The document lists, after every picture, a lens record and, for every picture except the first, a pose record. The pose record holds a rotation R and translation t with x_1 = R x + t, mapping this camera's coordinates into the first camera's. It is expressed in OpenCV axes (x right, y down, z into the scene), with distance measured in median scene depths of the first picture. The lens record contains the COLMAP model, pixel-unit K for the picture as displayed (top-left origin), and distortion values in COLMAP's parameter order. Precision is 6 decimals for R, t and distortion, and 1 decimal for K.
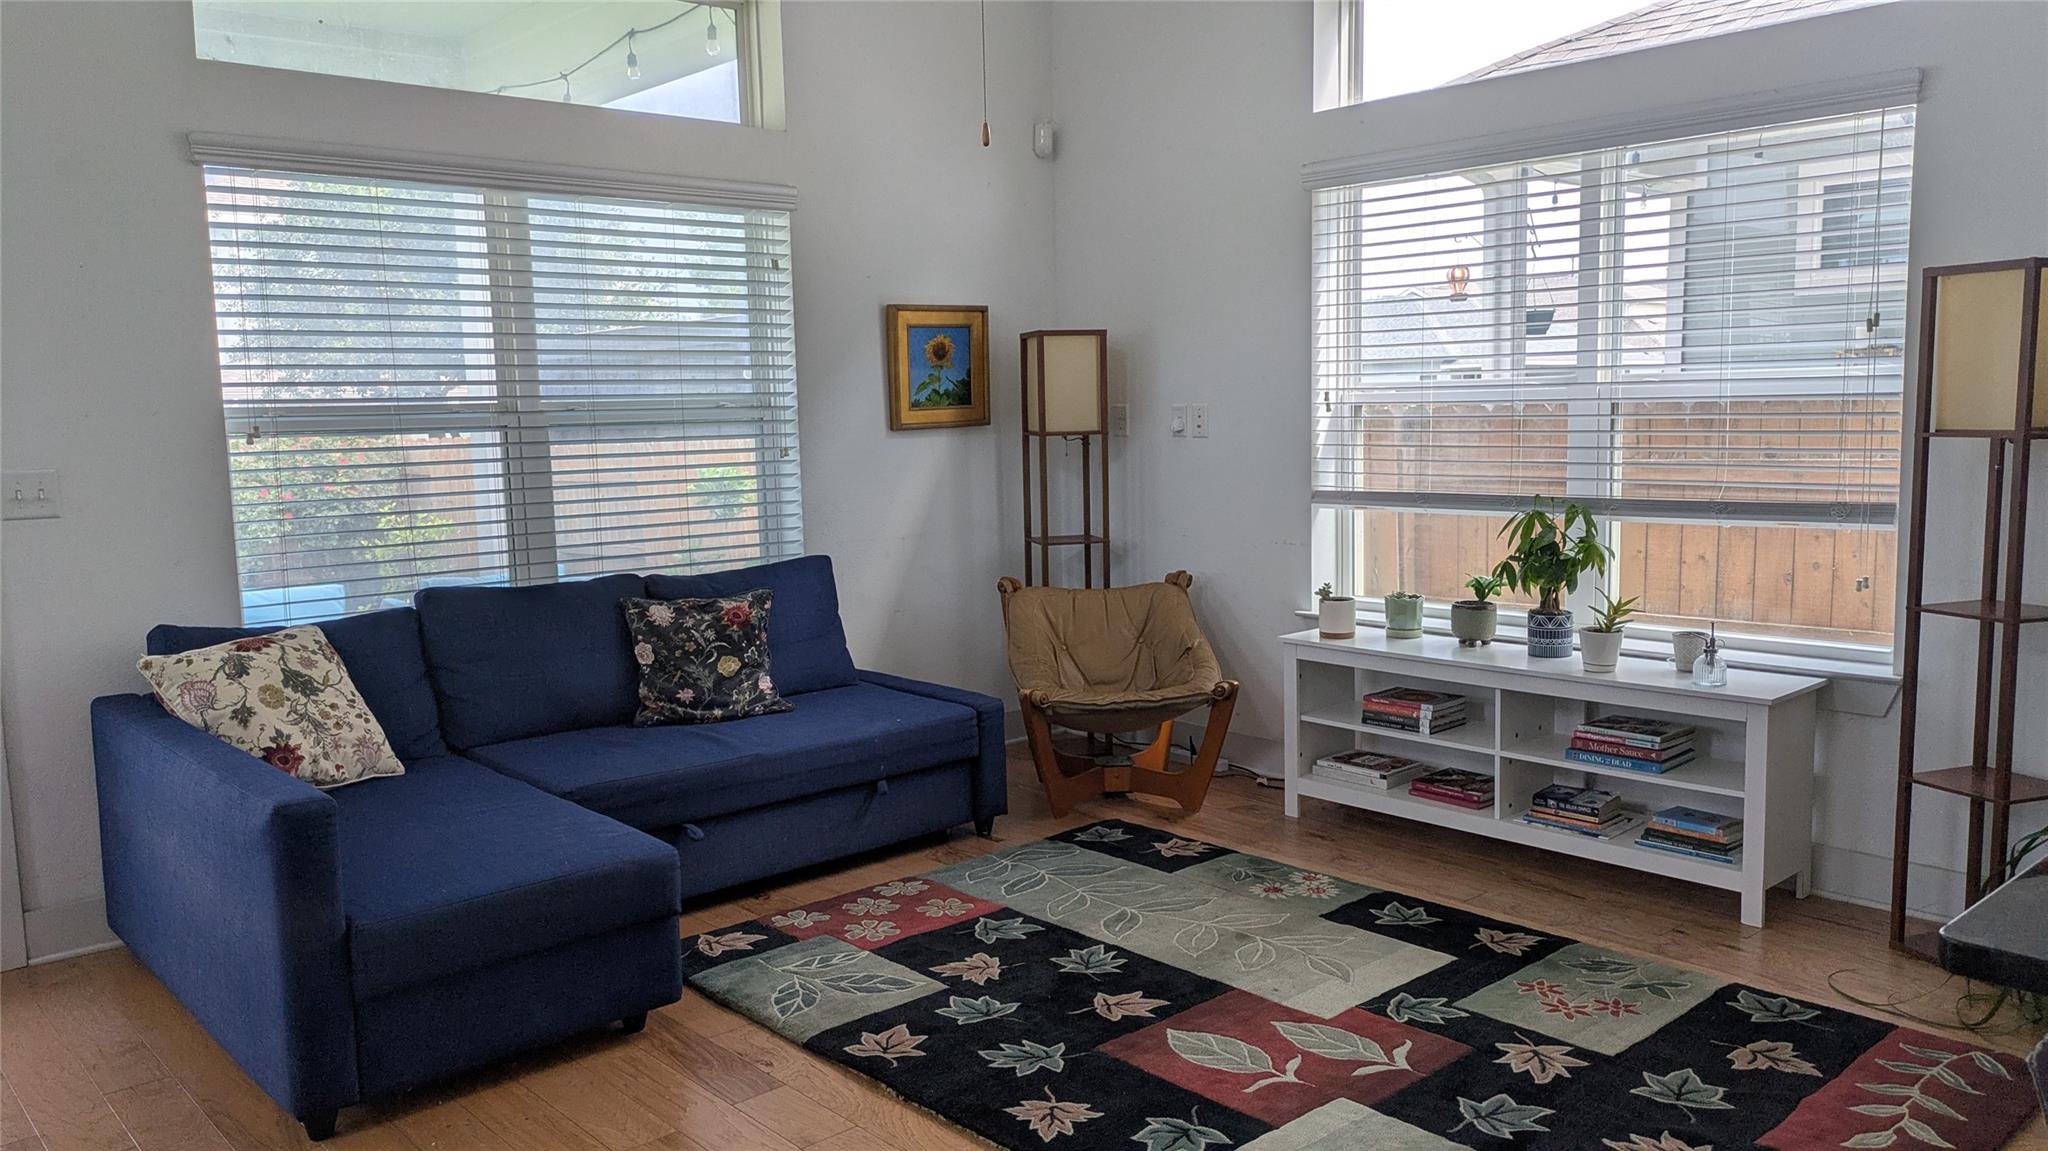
lens RADIAL K [[1512.1, 0, 1024.0], [0, 1512.1, 575.5], [0, 0, 1]] dist [0.046677, -0.070464]
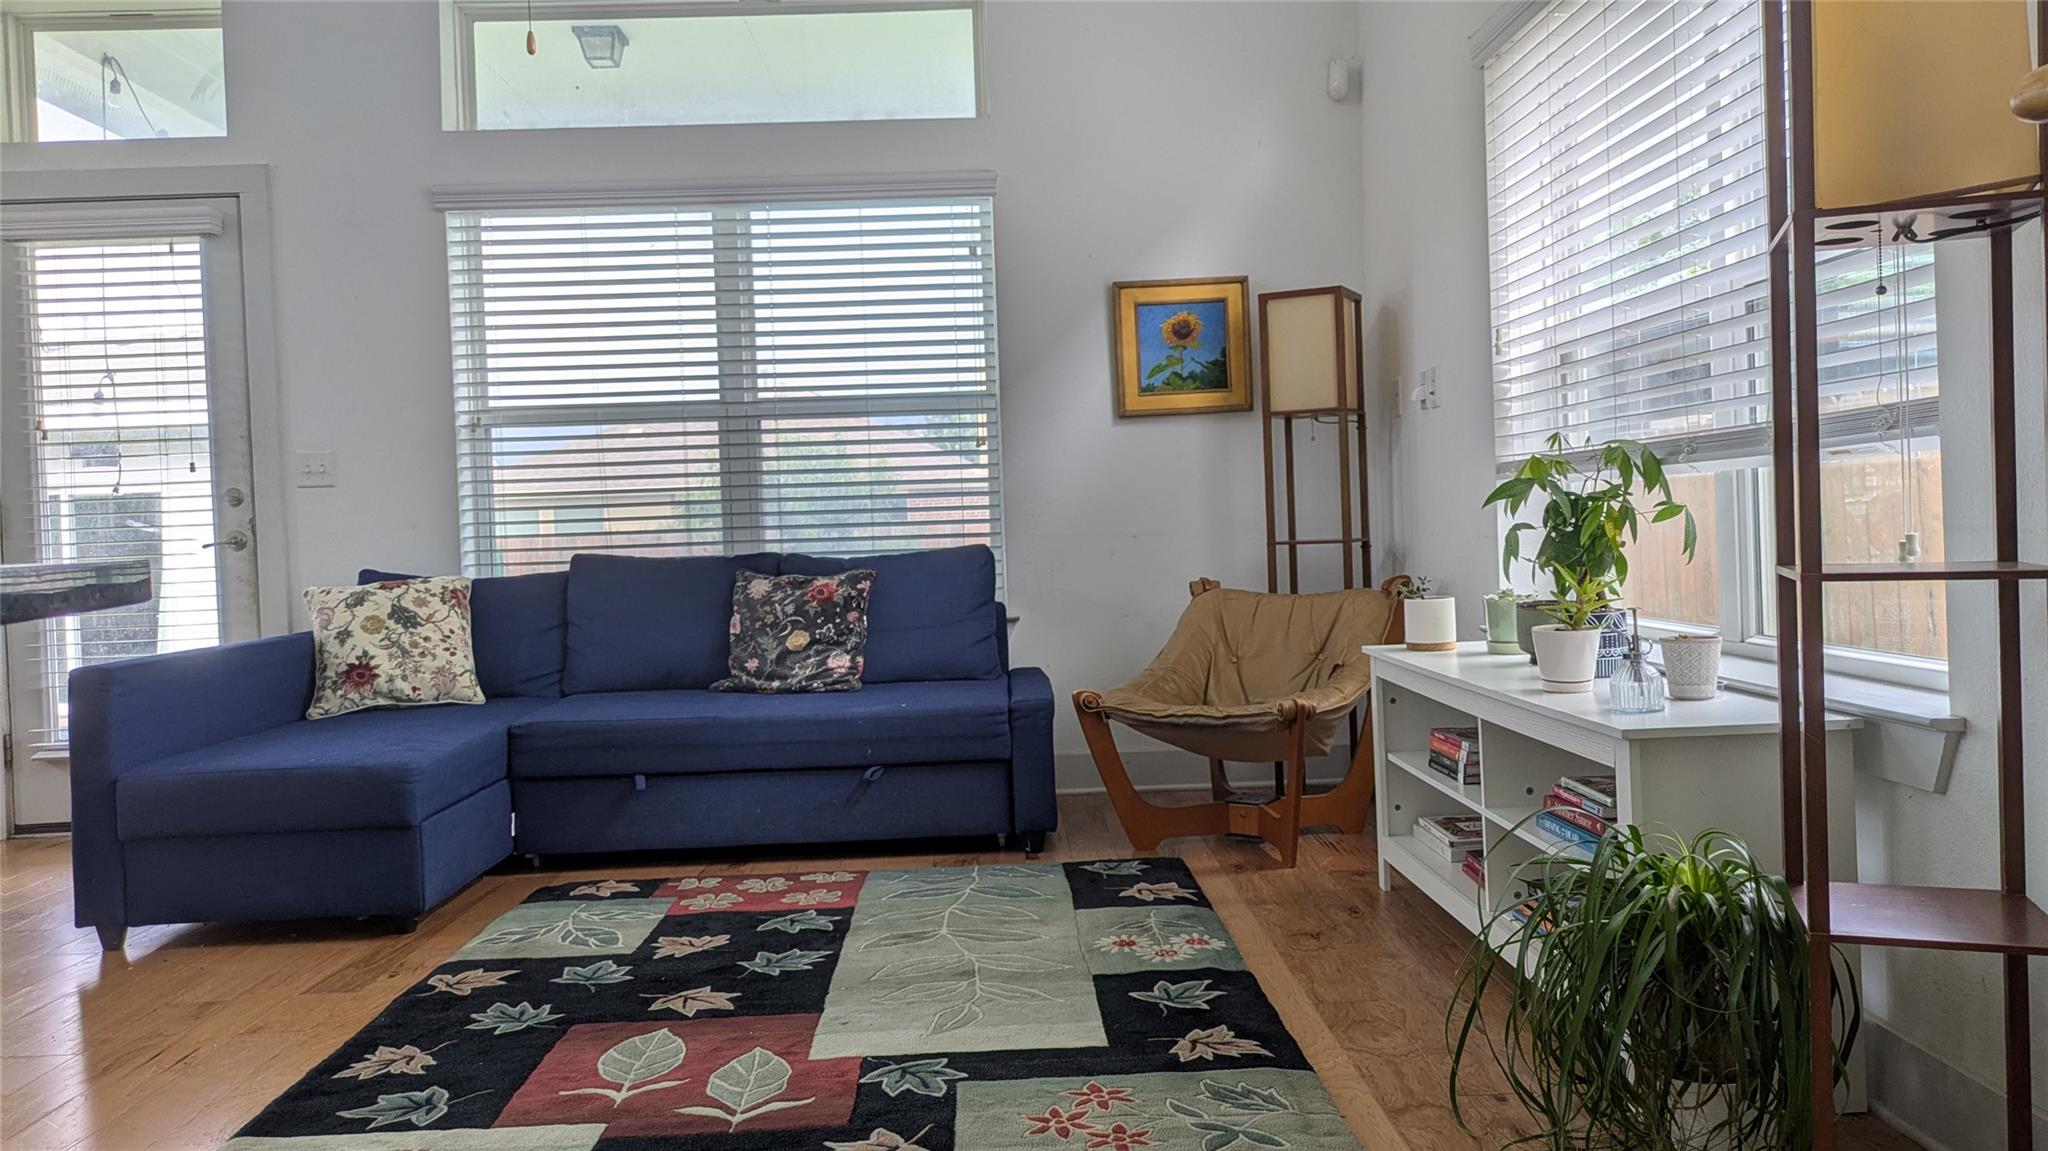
lens RADIAL K [[1512.1, 0, 1024.0], [0, 1512.1, 575.5], [0, 0, 1]] dist [0.046677, -0.070464]
pose [[0.770564, 0.020185, -0.637043, 0.567624], [-0.057562, 0.997618, -0.038017, 0.047131], [0.634759, 0.065964, 0.769890, 0.325076]]
